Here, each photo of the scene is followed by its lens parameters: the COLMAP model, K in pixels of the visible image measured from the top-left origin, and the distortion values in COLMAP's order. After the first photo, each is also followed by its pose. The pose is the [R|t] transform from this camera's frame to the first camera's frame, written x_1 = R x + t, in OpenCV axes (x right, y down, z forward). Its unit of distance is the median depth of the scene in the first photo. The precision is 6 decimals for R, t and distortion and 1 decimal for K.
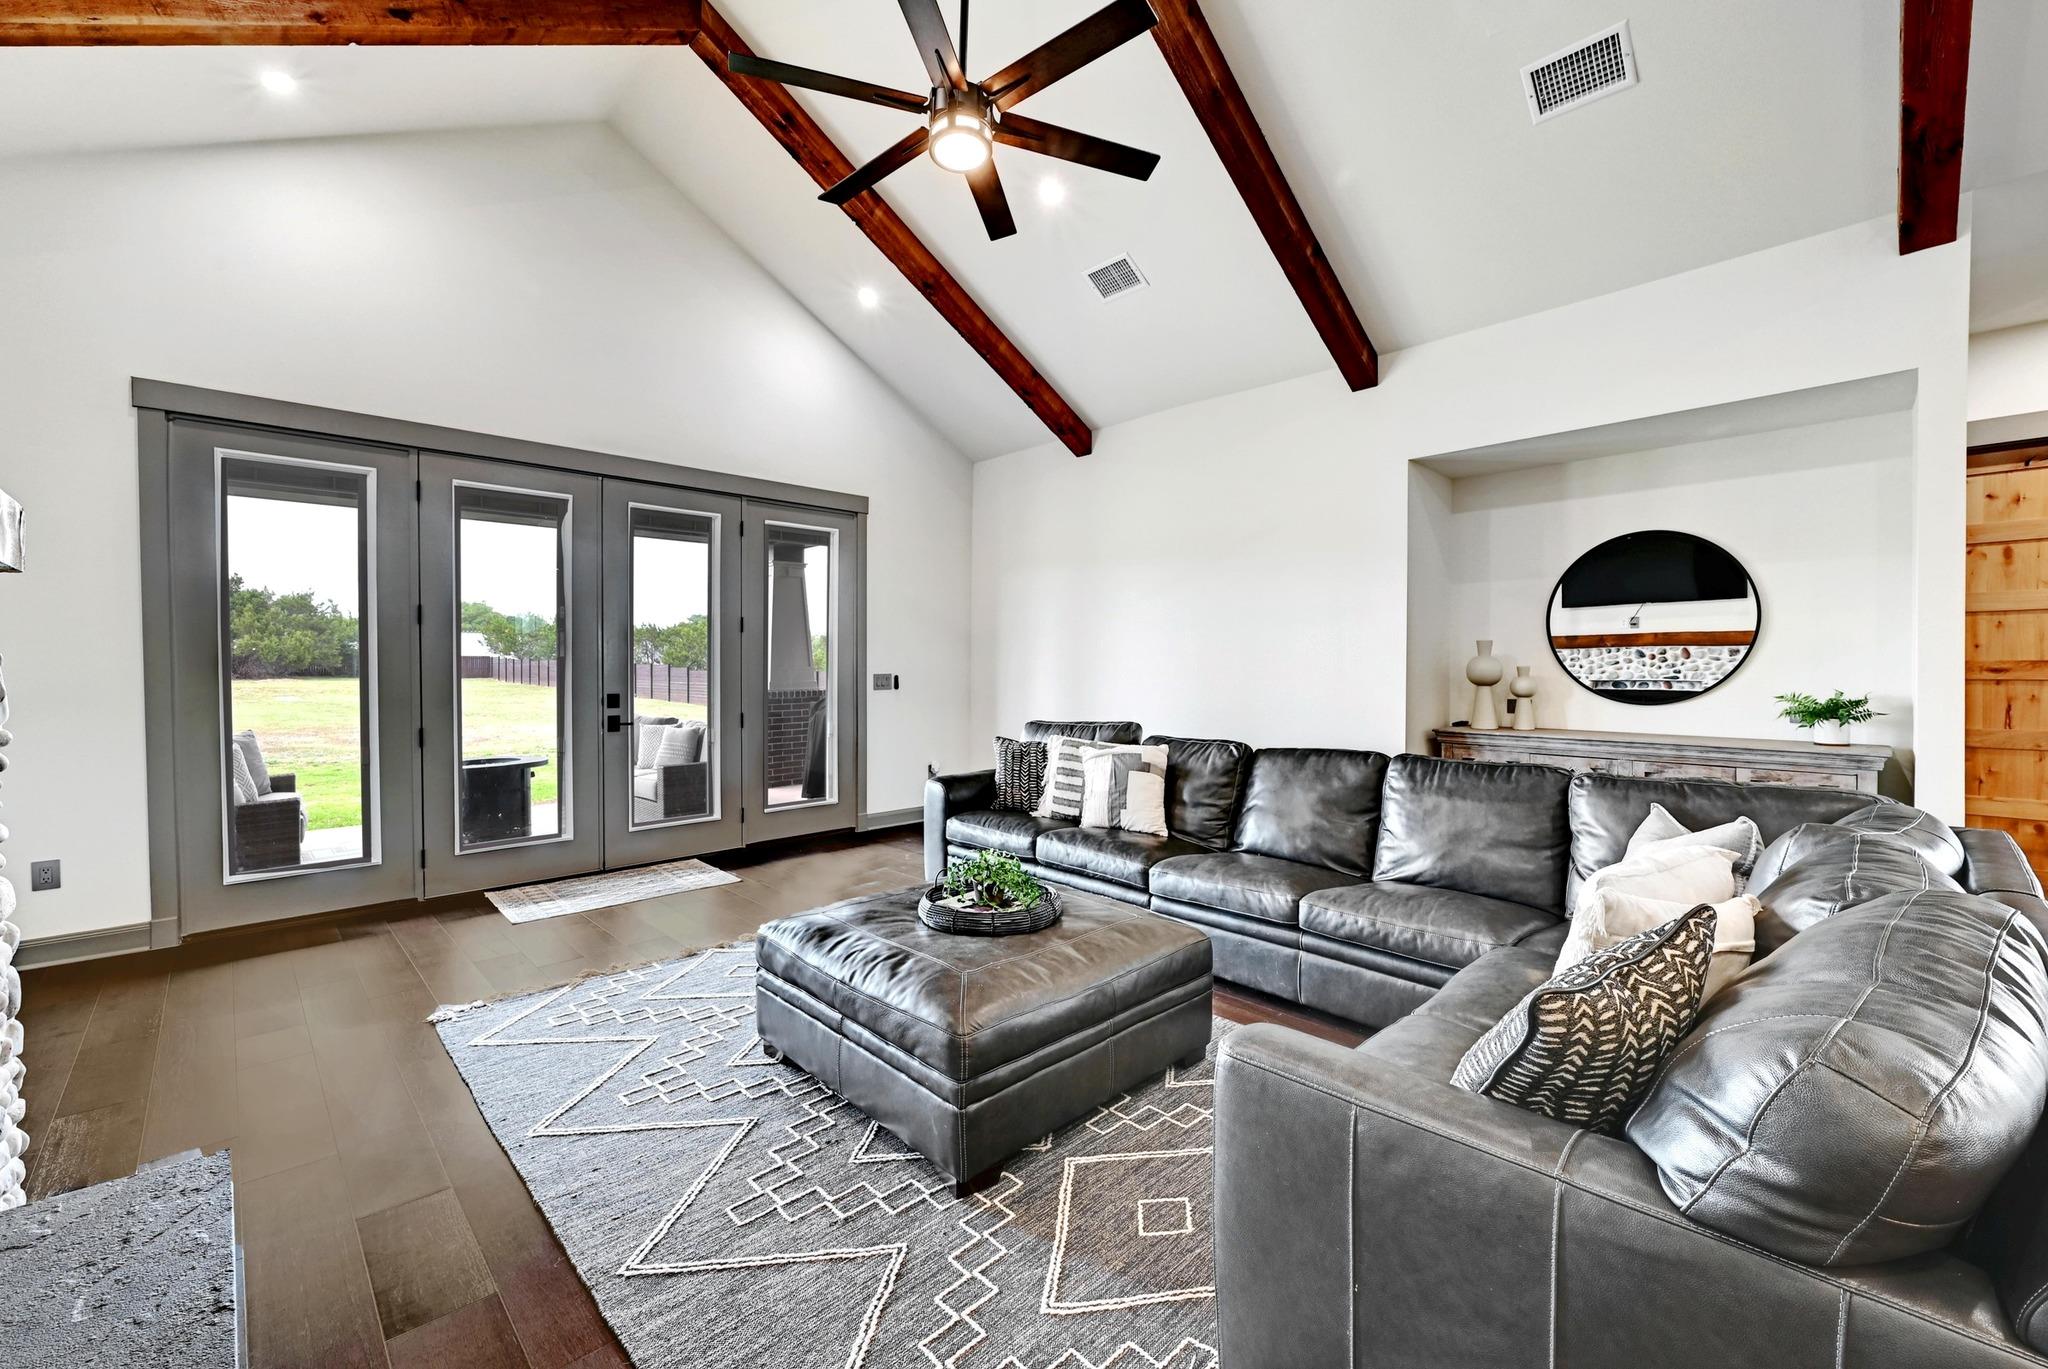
lens RADIAL K [[812.5, 0, 1020.4], [0, 812.5, 682.0], [0, 0, 1]] dist [0.017718, 0.000074]
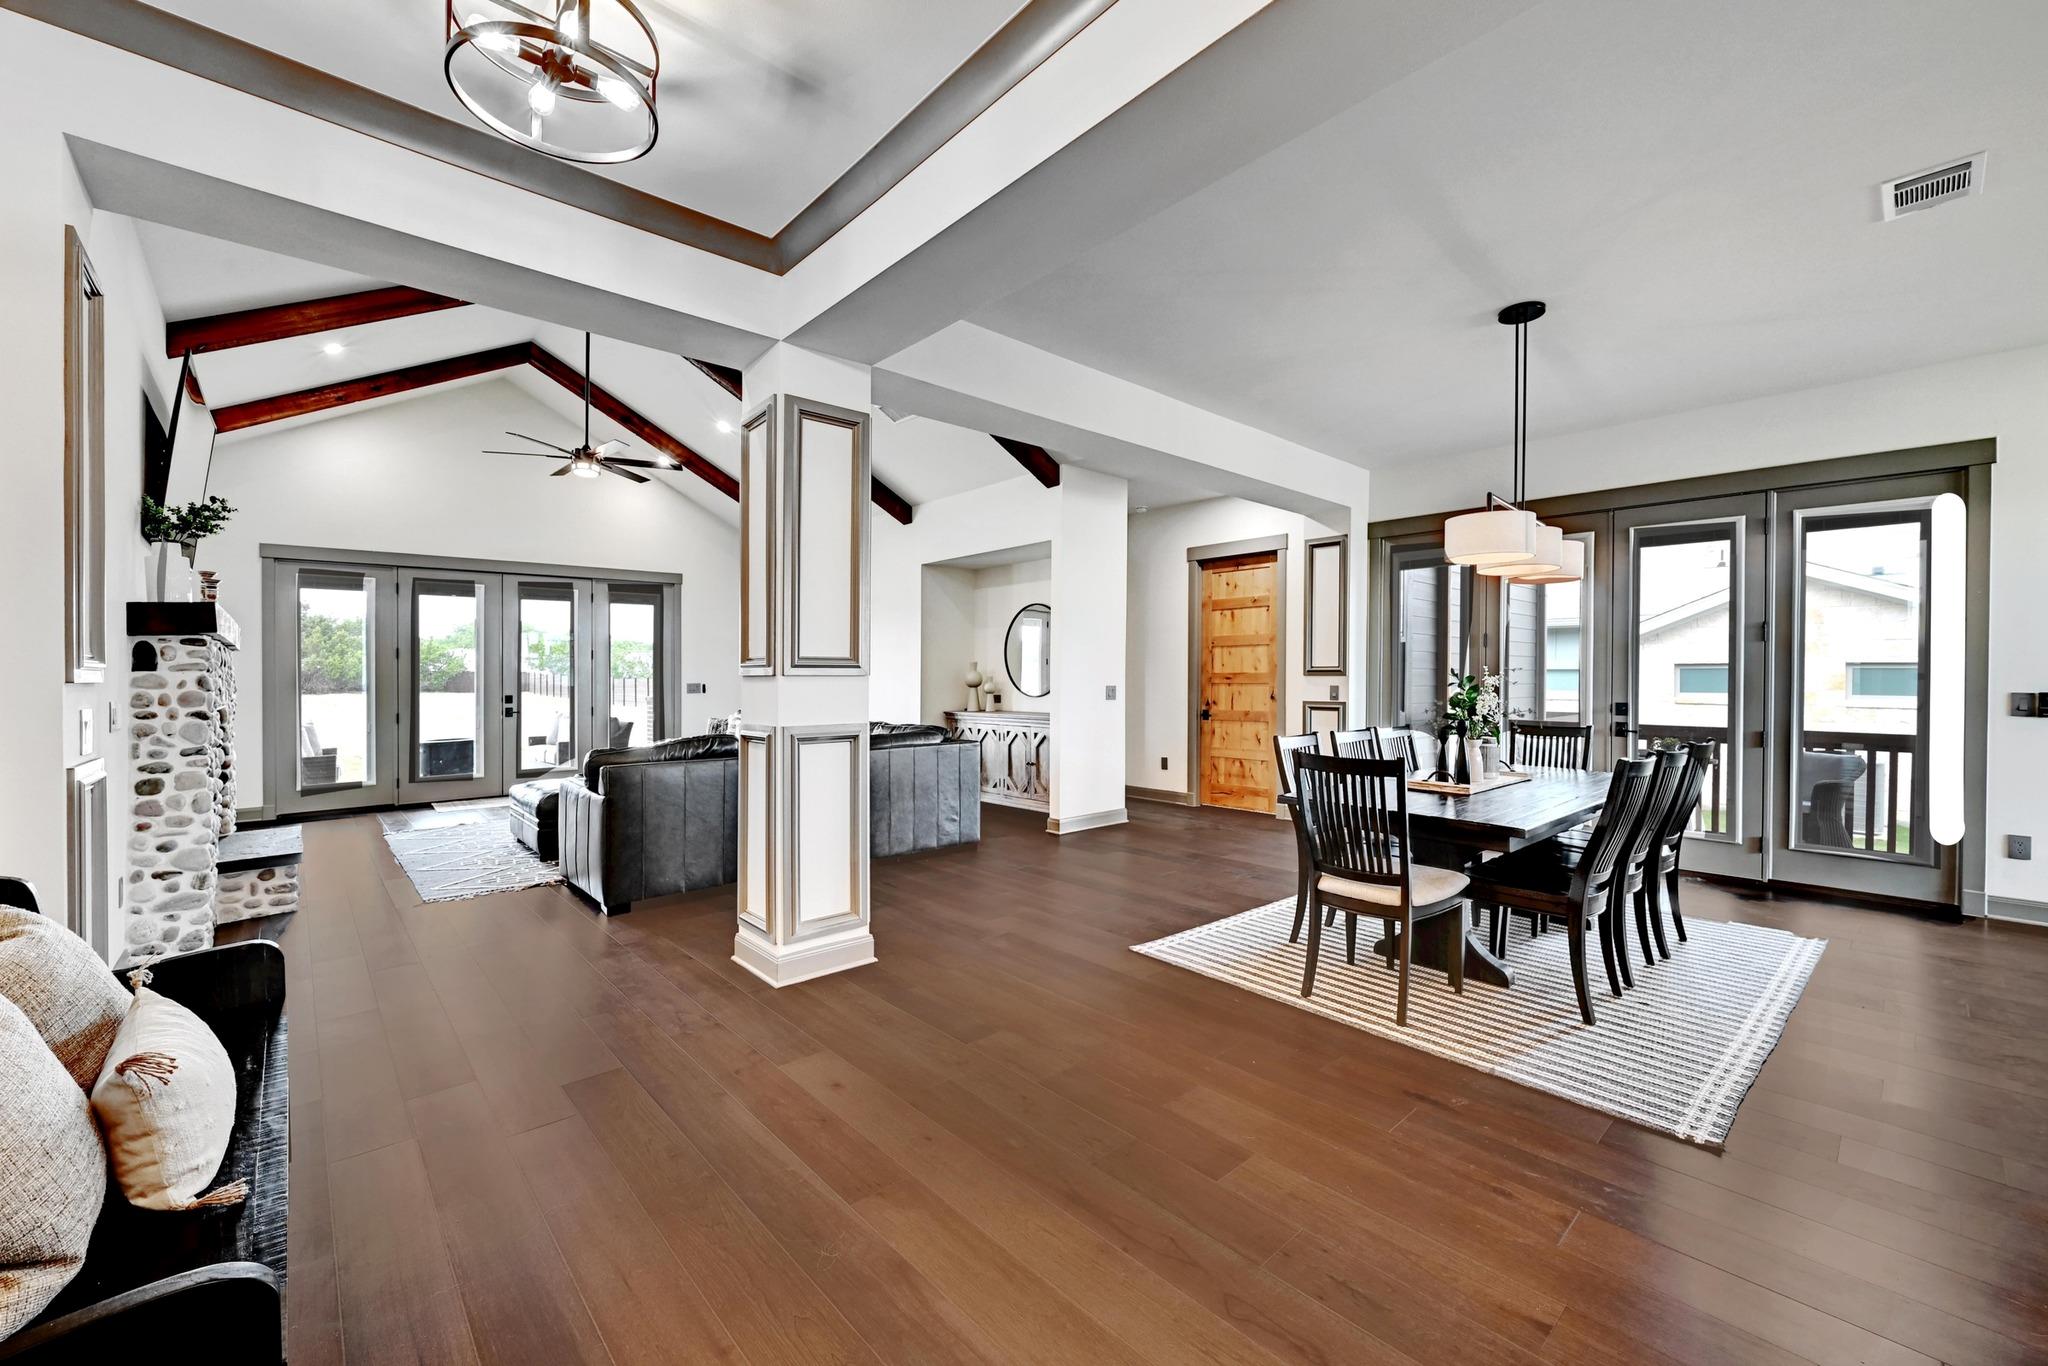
lens RADIAL K [[804.8, 0, 1030.3], [0, 804.8, 676.3], [0, 0, 1]] dist [0.002147, 0.000148]
pose [[0.999626, -0.005589, -0.026768, 0.670847], [0.004943, 0.999697, -0.024126, 0.021636], [0.026895, 0.023984, 0.999350, -0.704897]]
